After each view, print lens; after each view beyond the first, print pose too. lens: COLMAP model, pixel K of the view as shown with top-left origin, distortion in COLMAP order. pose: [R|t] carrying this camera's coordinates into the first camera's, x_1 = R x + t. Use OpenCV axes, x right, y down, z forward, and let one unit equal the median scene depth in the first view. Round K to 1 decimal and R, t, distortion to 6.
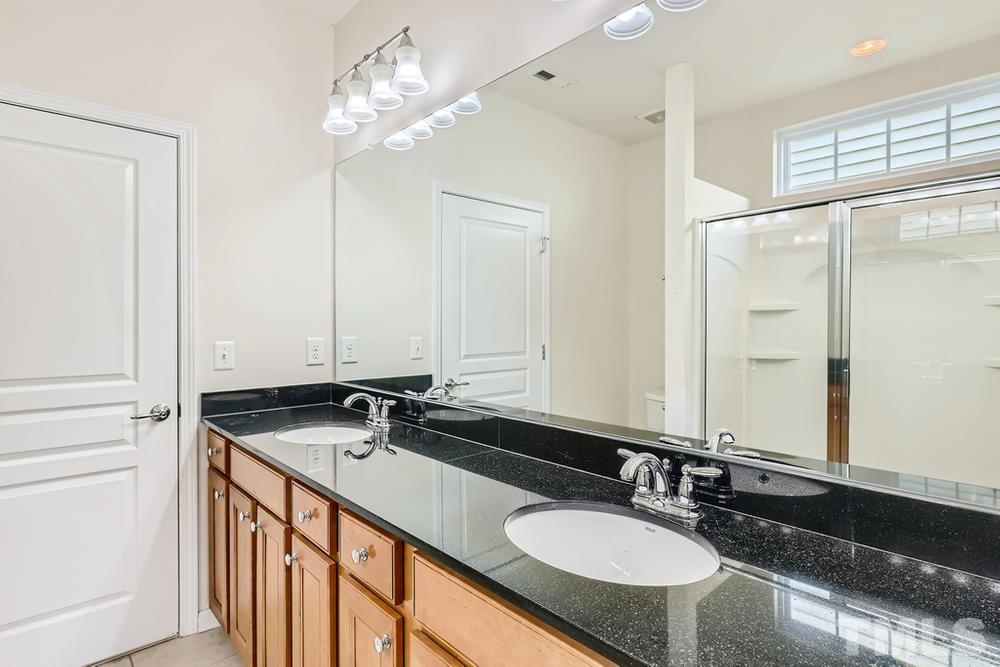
lens RADIAL K [[496.3, 0, 502.3], [0, 496.3, 322.2], [0, 0, 1]] dist [-0.010216, 0.000803]
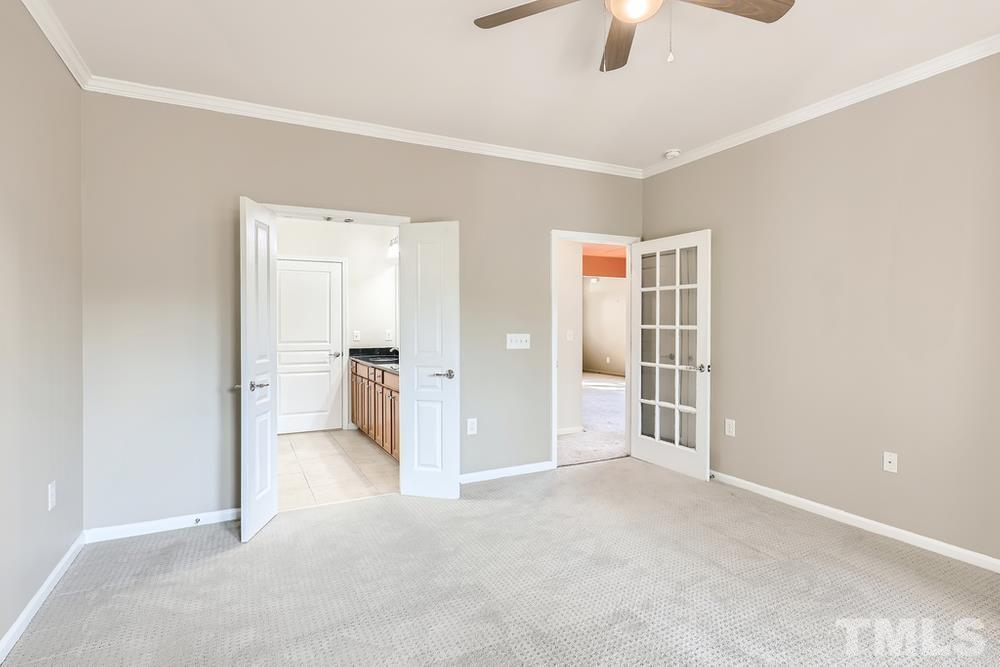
lens RADIAL K [[496.3, 0, 502.3], [0, 496.3, 322.2], [0, 0, 1]] dist [-0.010216, 0.000803]
pose [[0.964253, 0.000474, -0.264982, 1.094131], [0.000036, 0.999998, 0.001918, -0.018052], [0.264983, -0.001859, 0.964251, -1.667093]]
